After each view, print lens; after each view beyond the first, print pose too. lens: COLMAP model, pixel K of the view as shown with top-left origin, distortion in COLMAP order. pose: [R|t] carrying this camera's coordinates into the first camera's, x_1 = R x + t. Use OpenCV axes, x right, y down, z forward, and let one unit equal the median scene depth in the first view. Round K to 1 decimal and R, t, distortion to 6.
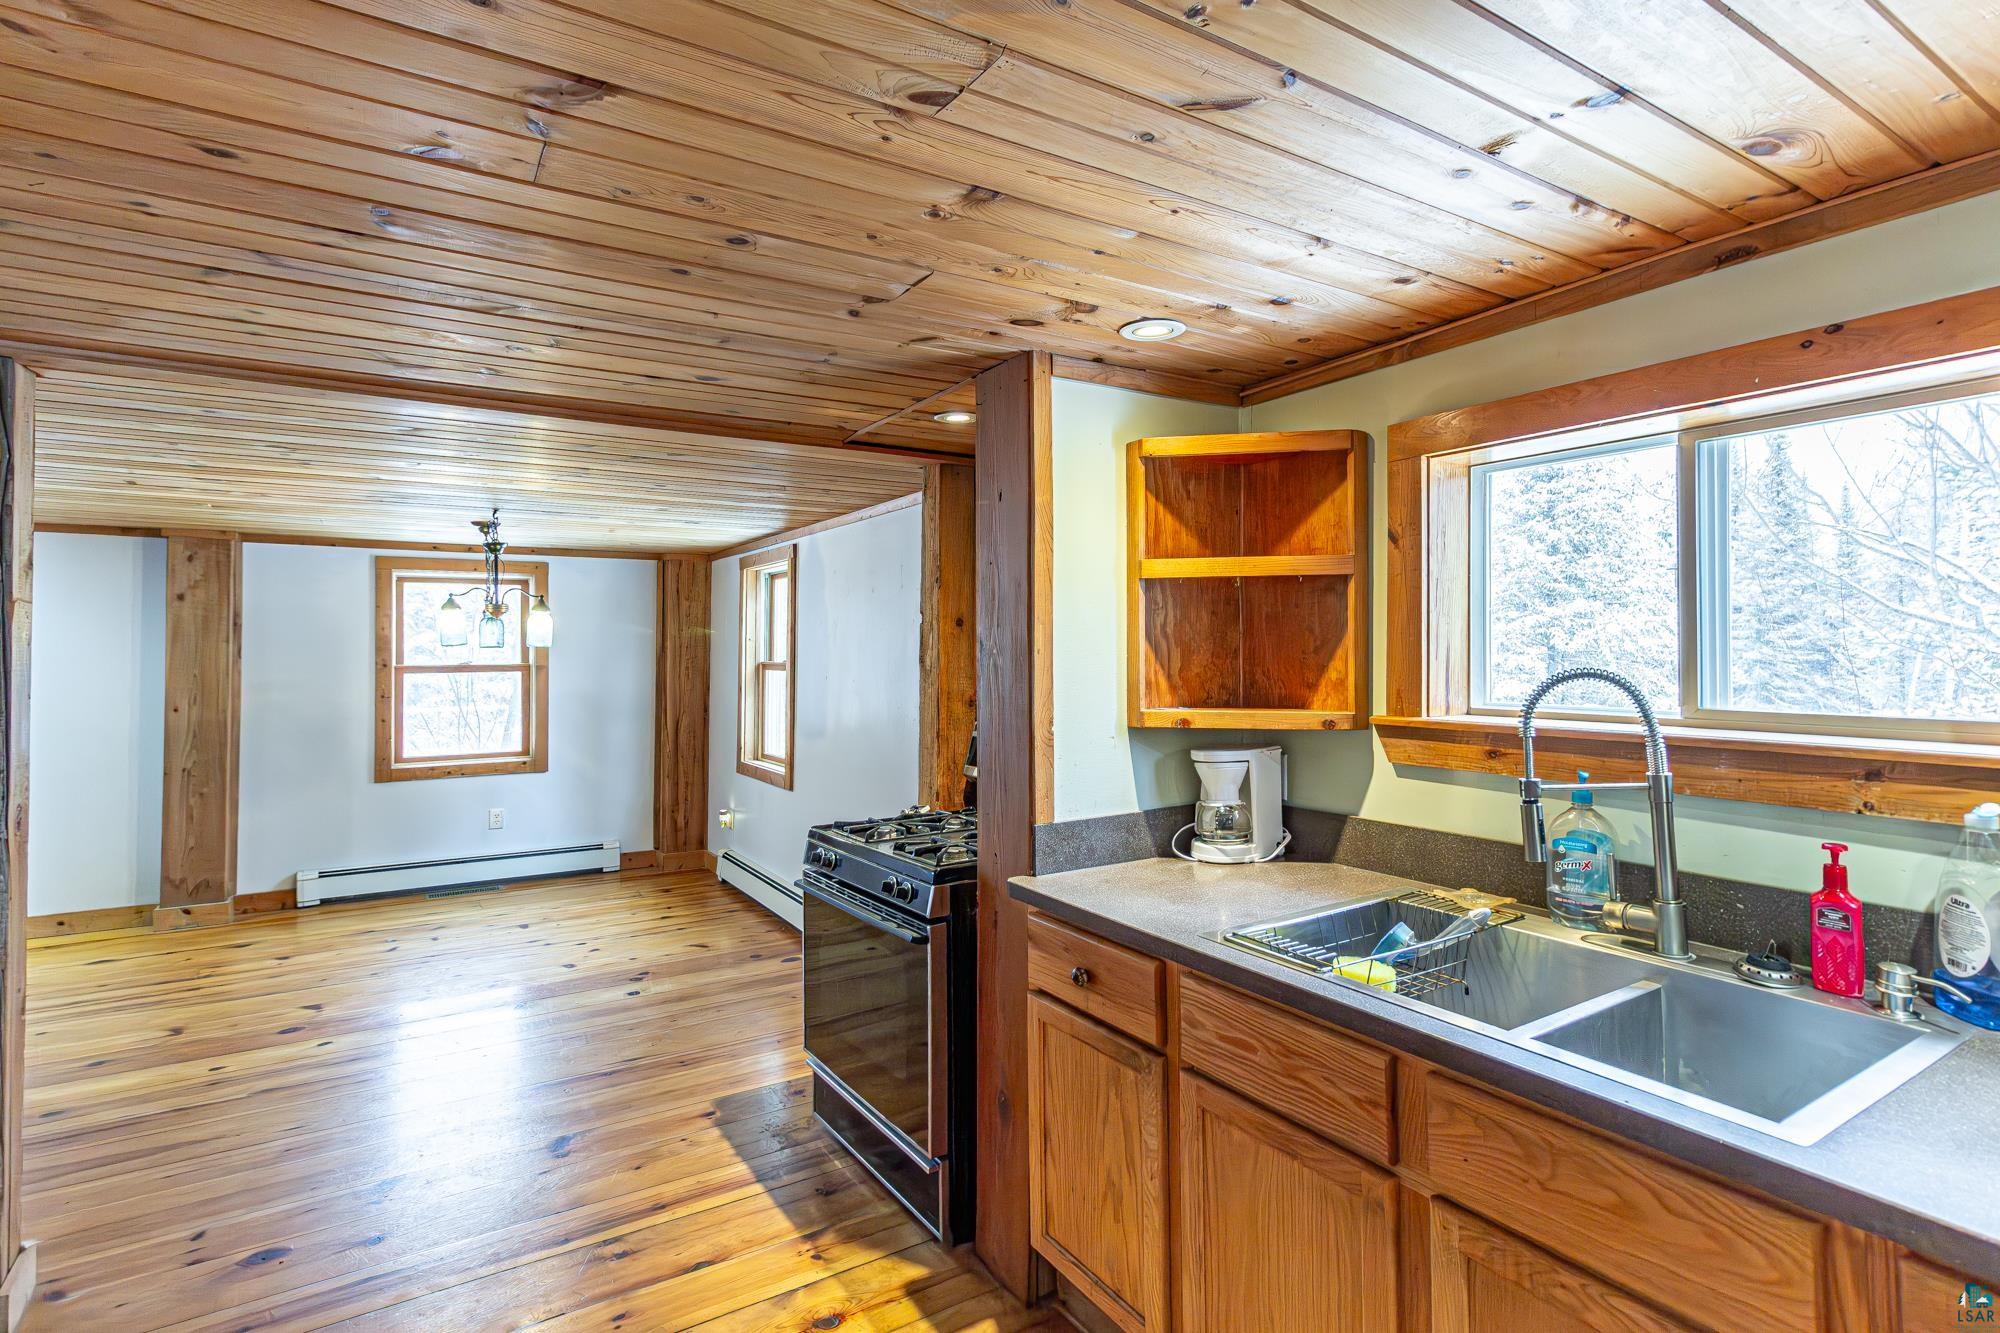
lens RADIAL K [[951.2, 0, 1095.1], [0, 951.2, 641.2], [0, 0, 1]] dist [0.000472, 0.000412]
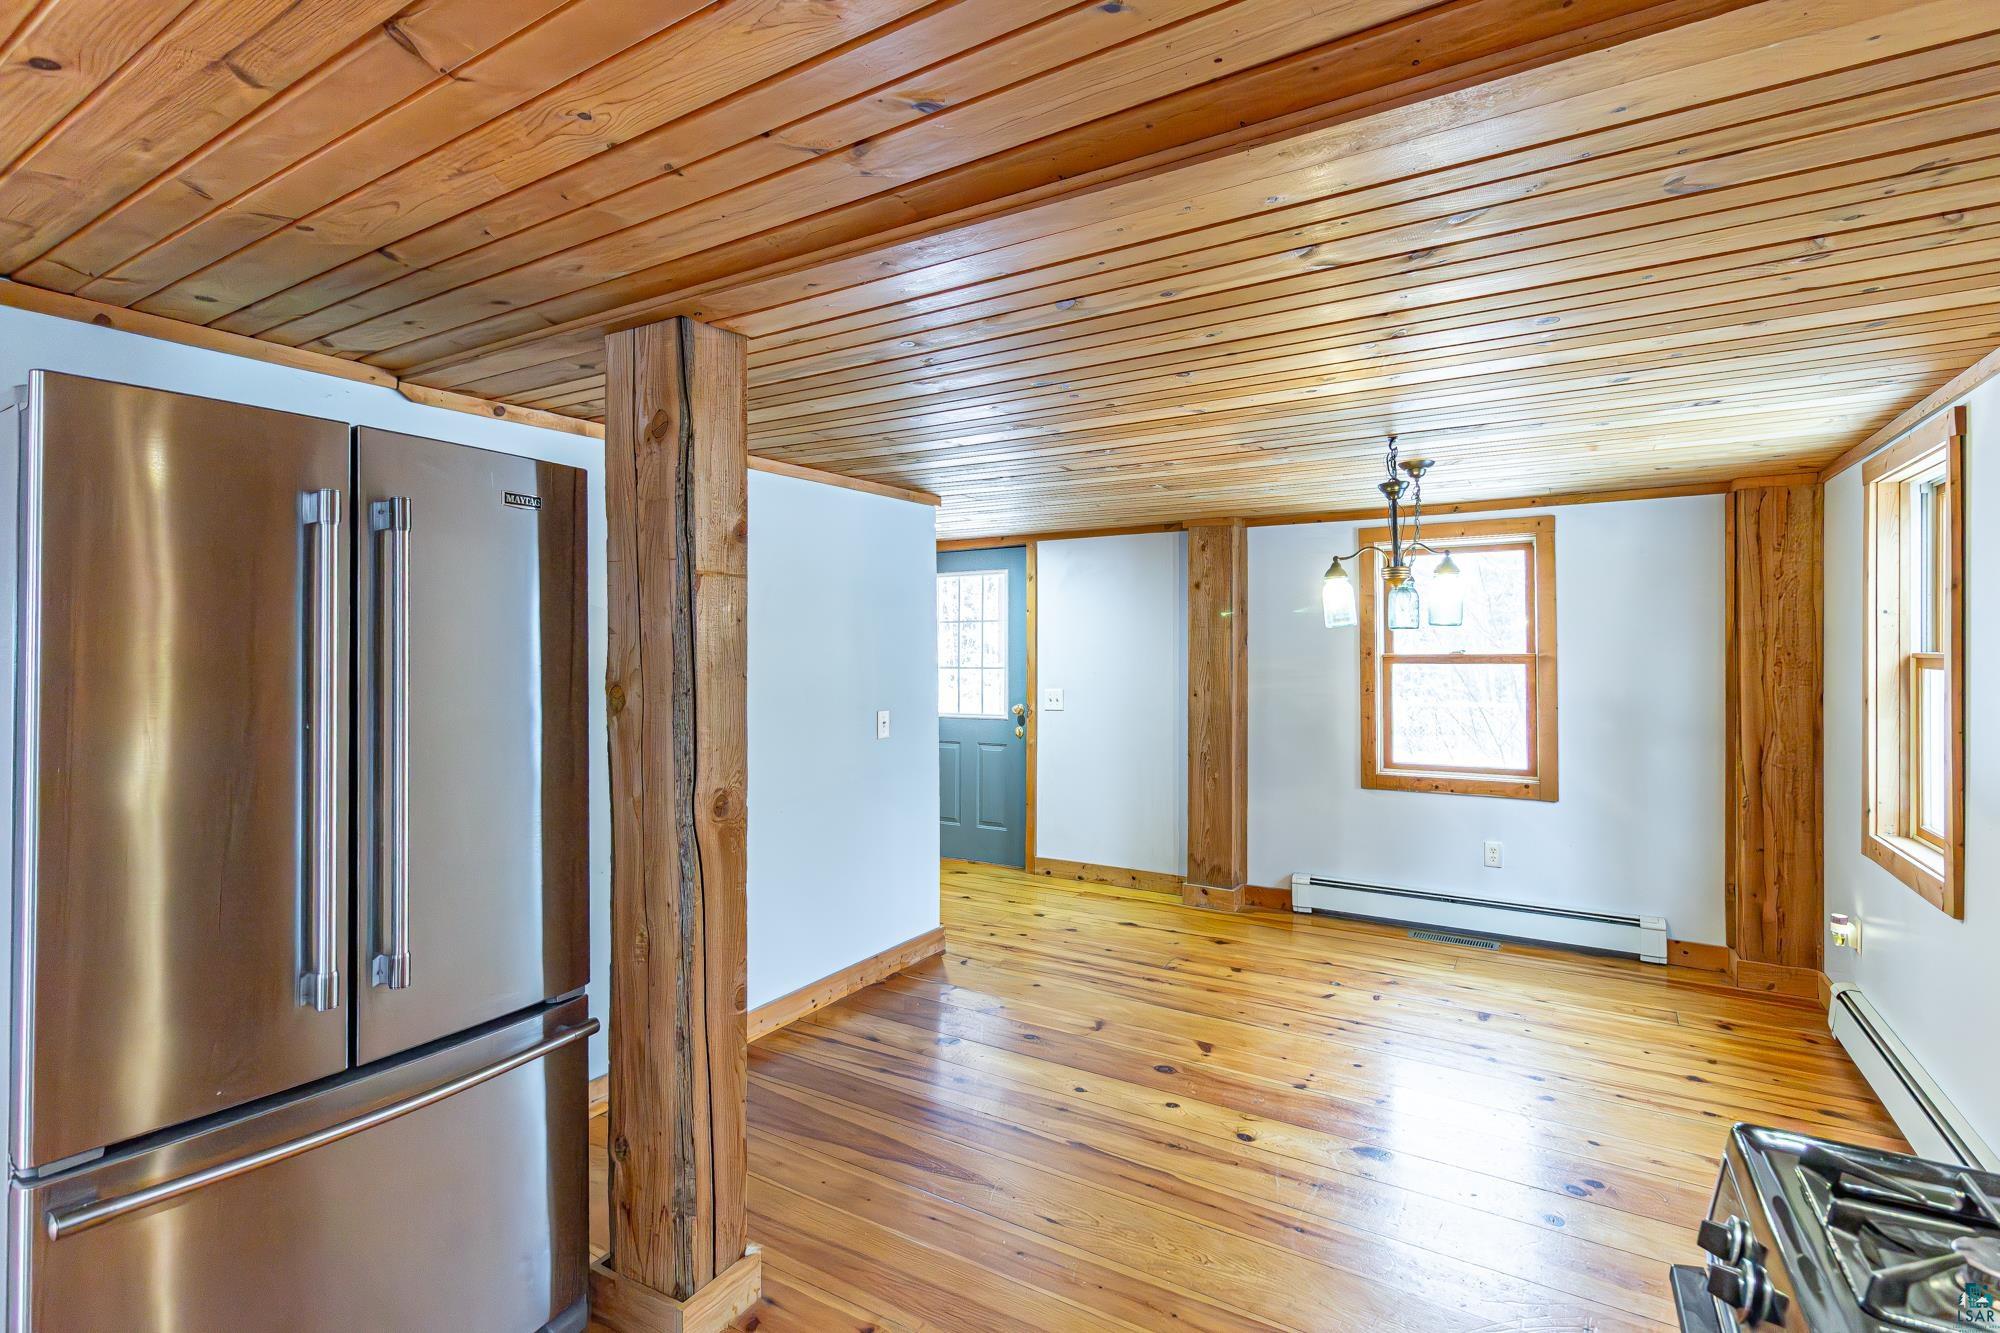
lens RADIAL K [[951.2, 0, 1095.1], [0, 951.2, 641.2], [0, 0, 1]] dist [0.000472, 0.000412]
pose [[0.391608, -0.006684, -0.920108, -0.049752], [0.010595, 0.999940, -0.002754, 0.014019], [0.920071, -0.008670, 0.391655, 0.442484]]
